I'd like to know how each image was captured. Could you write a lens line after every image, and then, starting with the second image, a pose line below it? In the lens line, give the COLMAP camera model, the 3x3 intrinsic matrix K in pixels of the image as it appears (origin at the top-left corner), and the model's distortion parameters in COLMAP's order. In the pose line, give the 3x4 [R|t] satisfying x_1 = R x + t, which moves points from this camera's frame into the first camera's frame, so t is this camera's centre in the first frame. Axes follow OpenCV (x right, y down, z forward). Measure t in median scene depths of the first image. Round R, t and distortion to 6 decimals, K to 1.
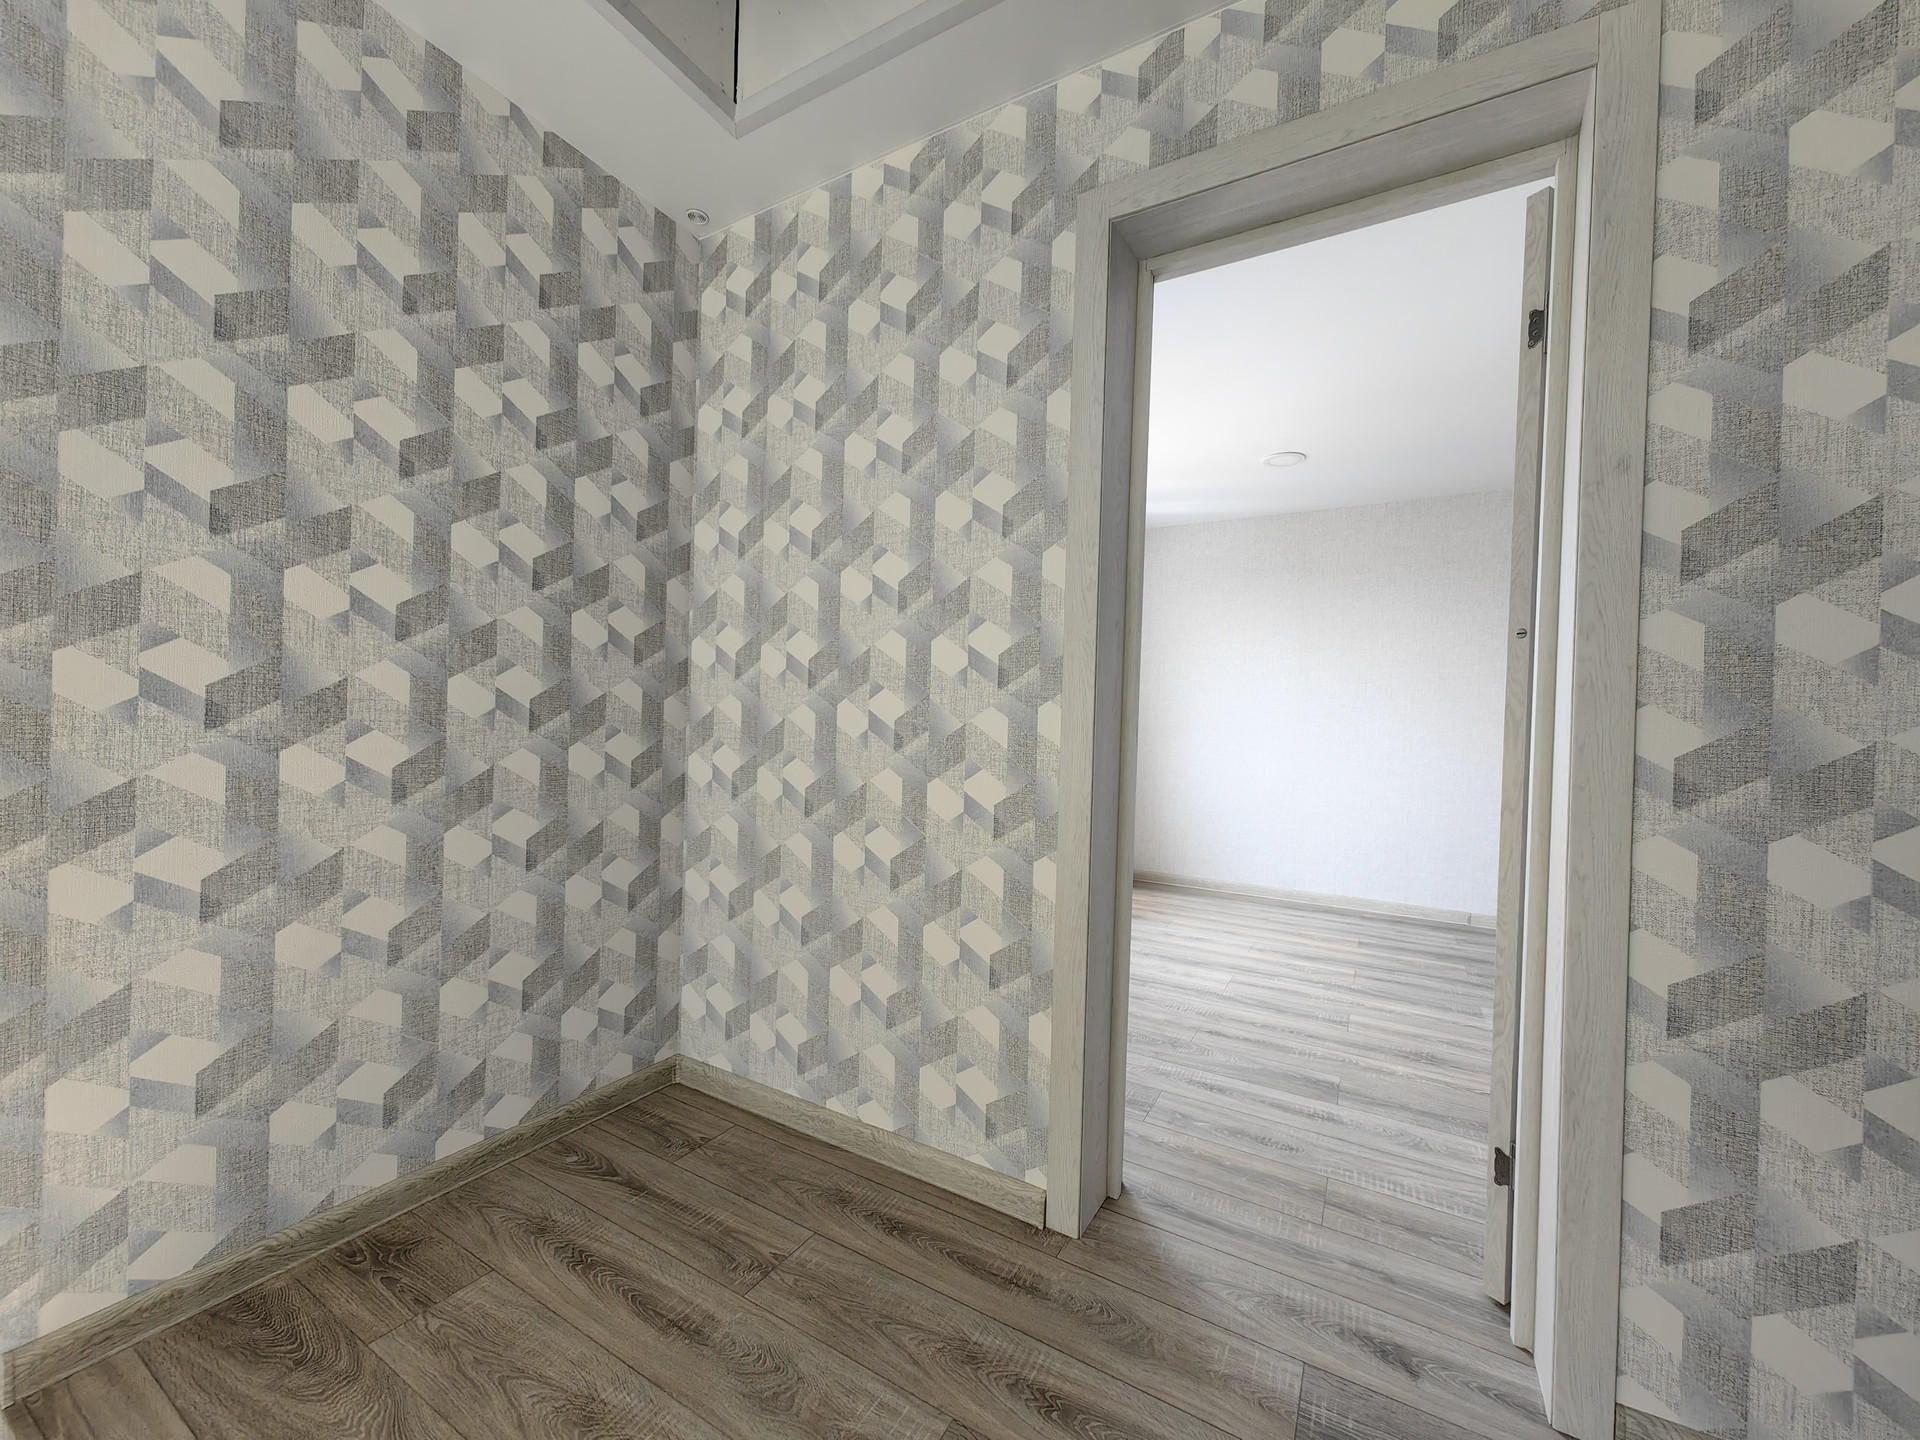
lens RADIAL K [[744.0, 0, 960.6], [0, 744.0, 728.6], [0, 0, 1]] dist [0.011614, -0.003392]
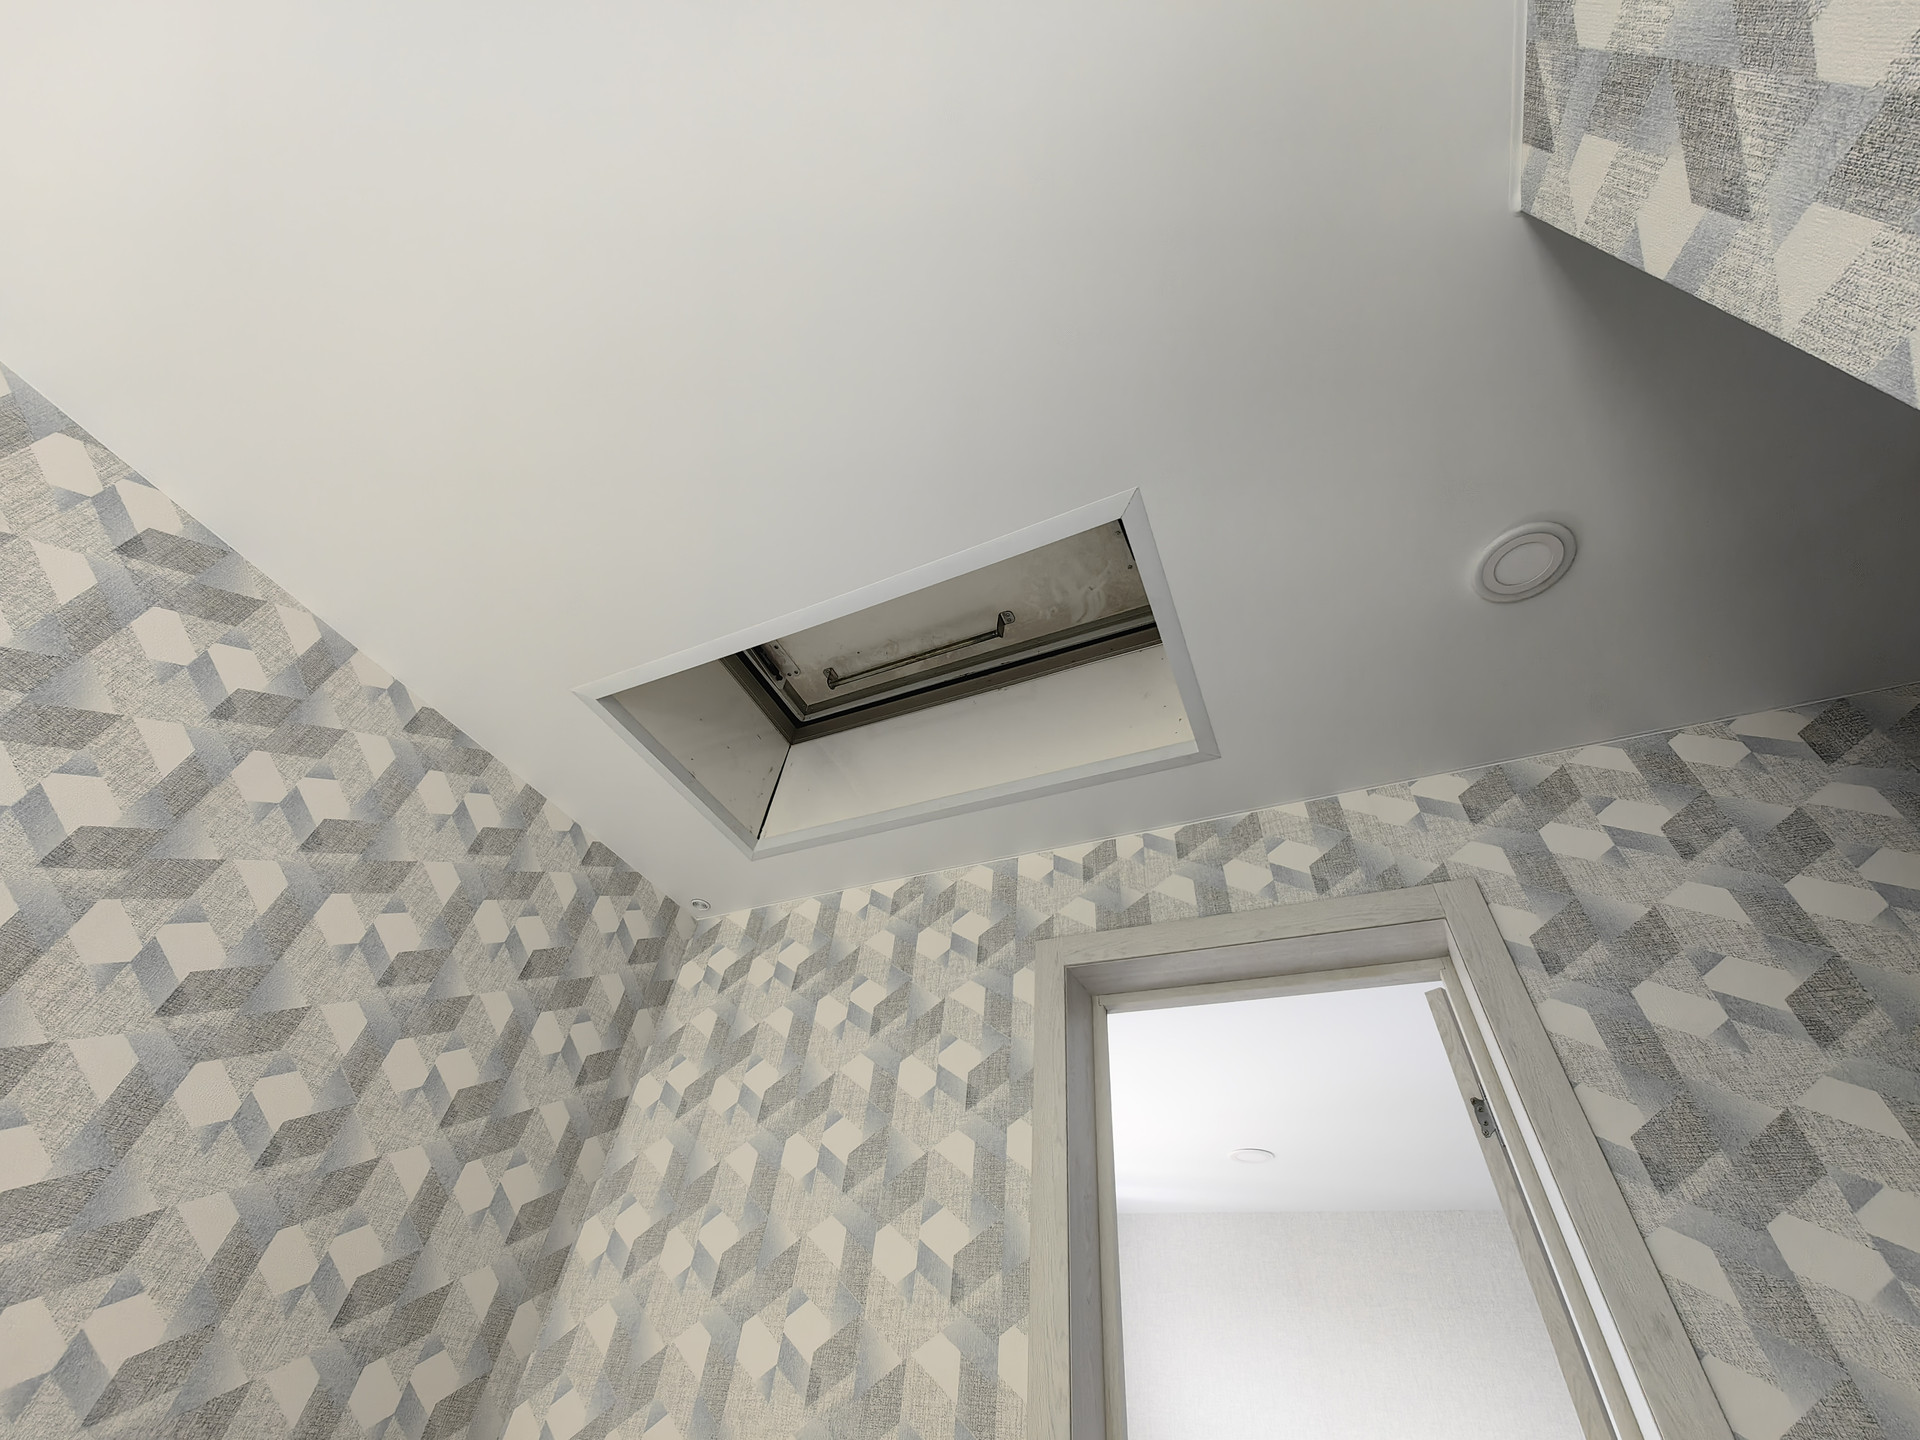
lens RADIAL K [[744.0, 0, 960.6], [0, 744.0, 728.6], [0, 0, 1]] dist [0.011614, -0.003392]
pose [[0.994393, 0.103226, 0.022938, -0.016068], [-0.057288, 0.708232, -0.703651, -0.117872], [-0.088881, 0.698392, 0.710175, -0.026602]]
